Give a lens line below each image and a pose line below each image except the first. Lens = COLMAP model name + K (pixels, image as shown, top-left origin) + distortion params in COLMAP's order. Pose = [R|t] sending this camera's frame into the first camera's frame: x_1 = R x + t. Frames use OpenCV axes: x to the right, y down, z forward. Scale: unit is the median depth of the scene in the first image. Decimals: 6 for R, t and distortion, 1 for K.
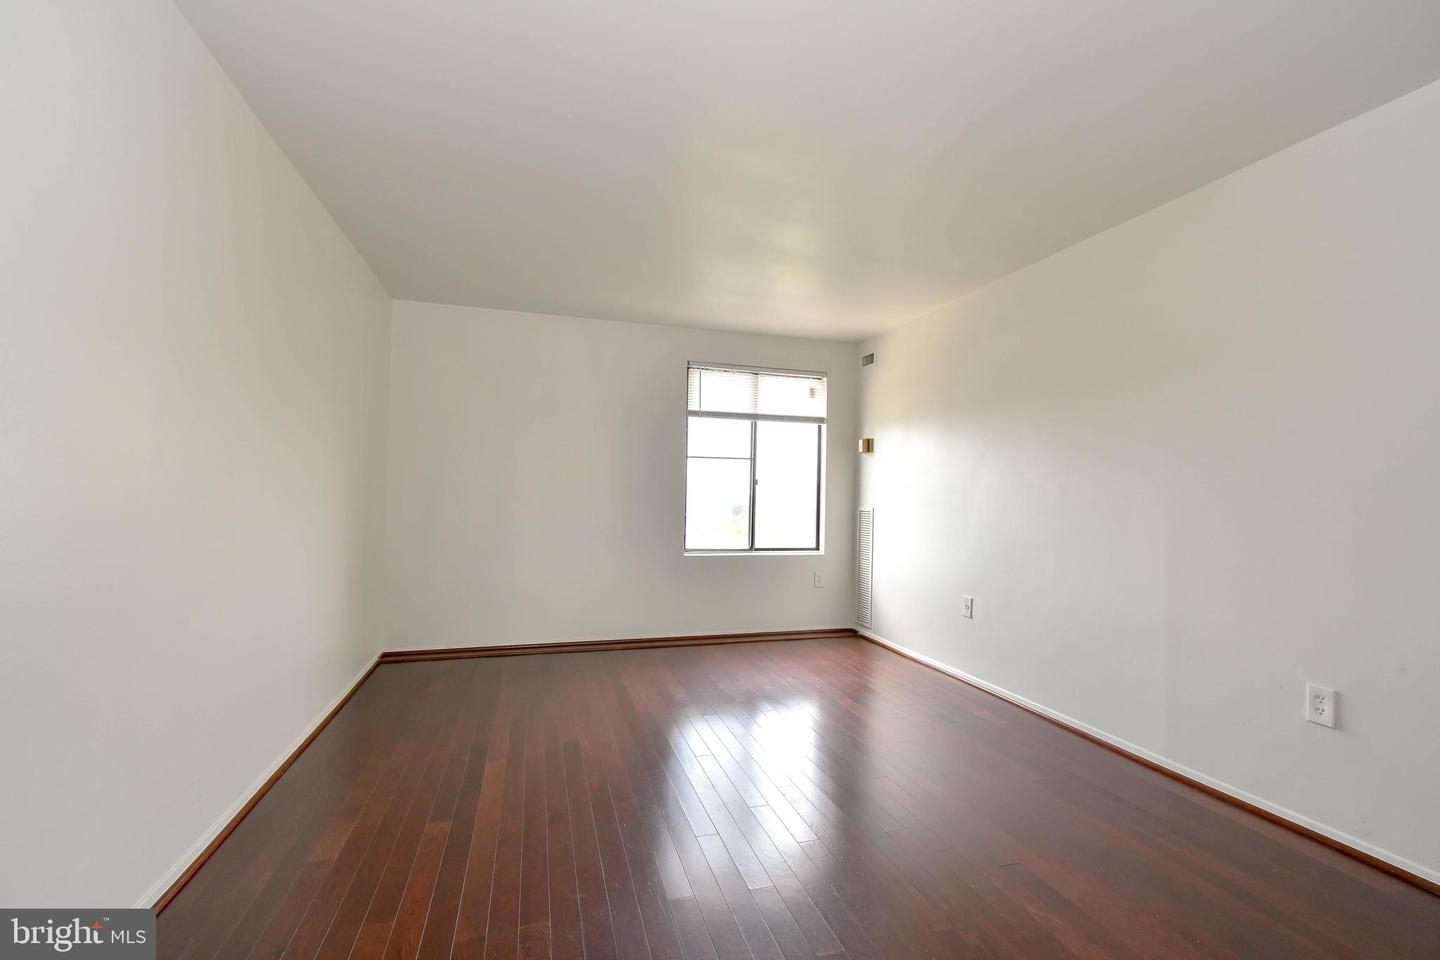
lens RADIAL K [[629.1, 0, 729.4], [0, 629.1, 488.5], [0, 0, 1]] dist [-0.003495, -0.001180]
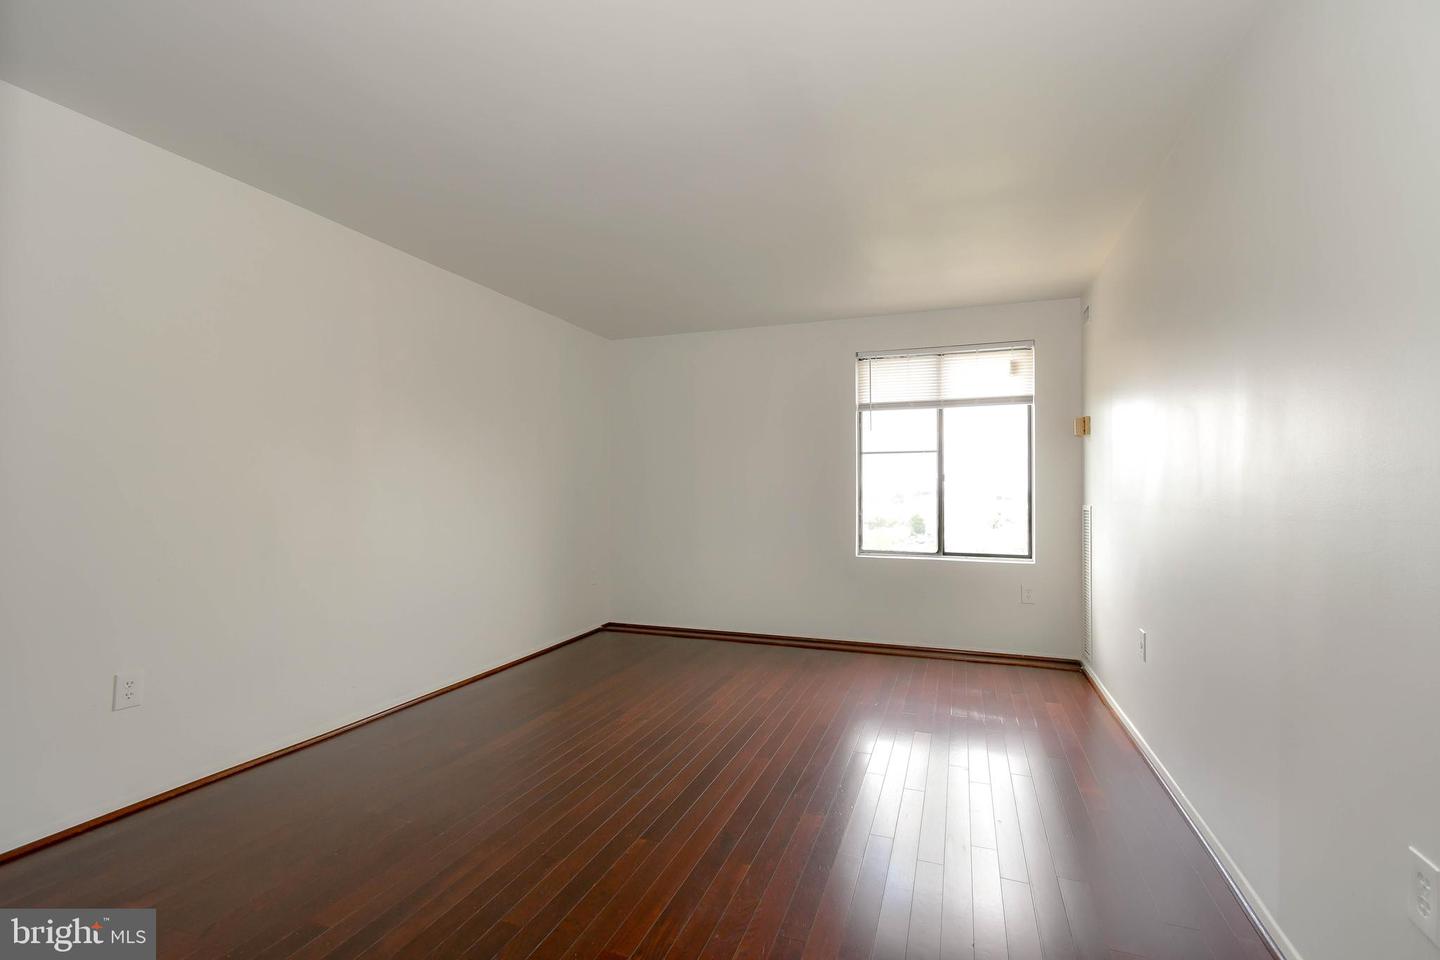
lens RADIAL K [[629.1, 0, 727.9], [0, 629.1, 484.3], [0, 0, 1]] dist [-0.003495, -0.001180]
pose [[0.794249, -0.023910, -0.607122, 0.337245], [0.020444, 0.999711, -0.012626, 0.004316], [0.607249, -0.002383, 0.794508, 0.116178]]
